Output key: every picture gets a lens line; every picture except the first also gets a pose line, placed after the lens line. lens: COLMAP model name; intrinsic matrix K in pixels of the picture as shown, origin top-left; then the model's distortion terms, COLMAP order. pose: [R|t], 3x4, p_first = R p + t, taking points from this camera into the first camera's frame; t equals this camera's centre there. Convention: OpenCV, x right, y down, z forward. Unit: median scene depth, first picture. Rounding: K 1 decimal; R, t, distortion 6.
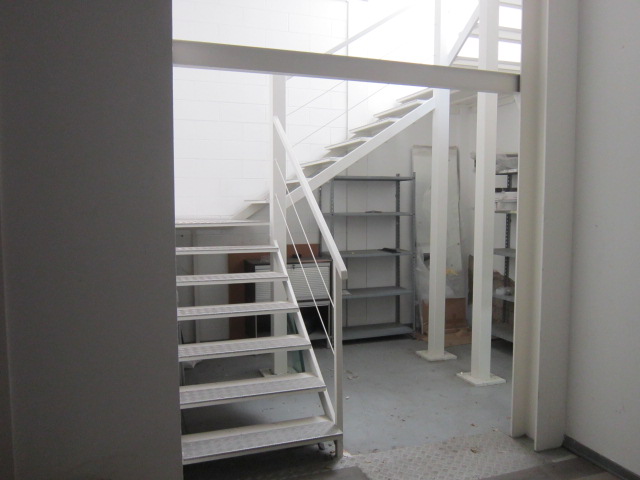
lens RADIAL K [[524.7, 0, 333.3], [0, 524.7, 239.9], [0, 0, 1]] dist [-0.033316, 0.000414]
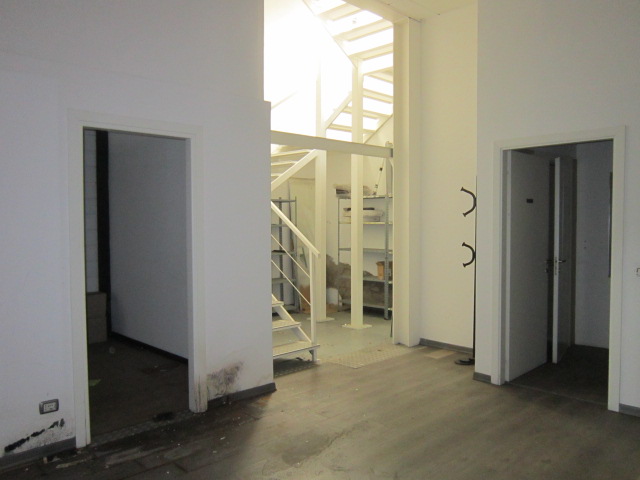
lens RADIAL K [[524.7, 0, 333.3], [0, 524.7, 239.9], [0, 0, 1]] dist [-0.033316, 0.000414]
pose [[0.905895, -0.019588, 0.423050, -0.430350], [0.034284, 0.999043, -0.027155, 0.039066], [-0.422113, 0.039103, 0.905700, -0.409310]]
